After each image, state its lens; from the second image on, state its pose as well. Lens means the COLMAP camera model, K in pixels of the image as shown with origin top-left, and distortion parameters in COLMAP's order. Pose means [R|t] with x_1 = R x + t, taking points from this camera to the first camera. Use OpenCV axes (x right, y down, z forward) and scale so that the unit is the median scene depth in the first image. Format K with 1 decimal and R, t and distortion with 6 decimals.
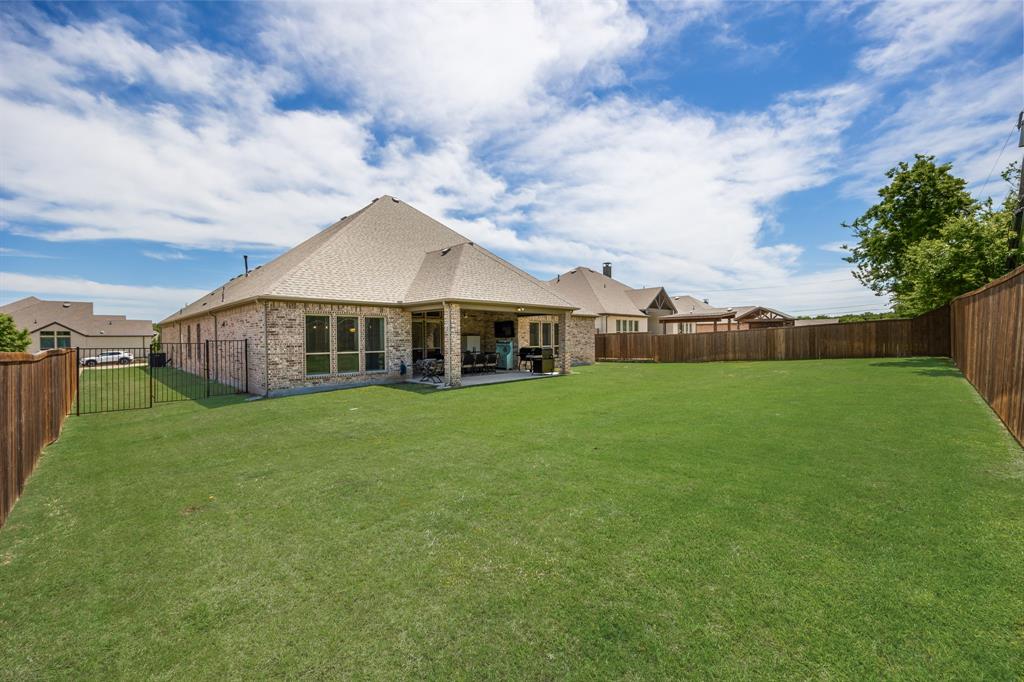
lens RADIAL K [[395.7, 0, 510.9], [0, 395.7, 341.8], [0, 0, 1]] dist [0.001264, -0.001428]
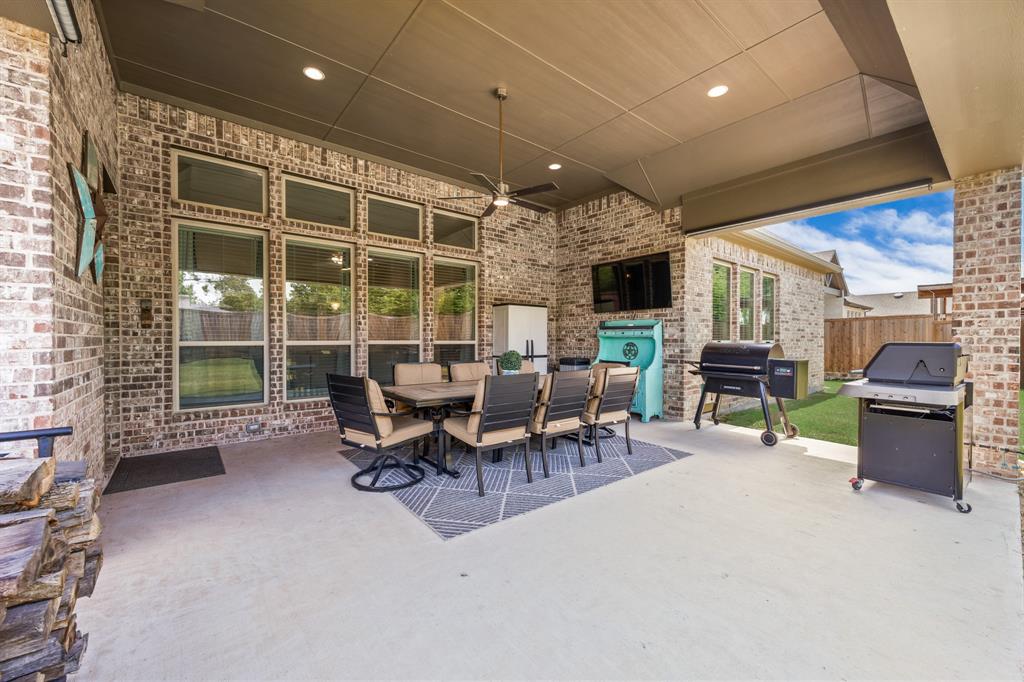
lens RADIAL K [[395.7, 0, 510.0], [0, 395.7, 340.5], [0, 0, 1]] dist [0.001264, -0.001428]
pose [[0.992900, 0.008810, -0.118622, -0.070269], [-0.009380, 0.999947, -0.004244, 0.013919], [0.118578, 0.005327, 0.992930, 0.678094]]
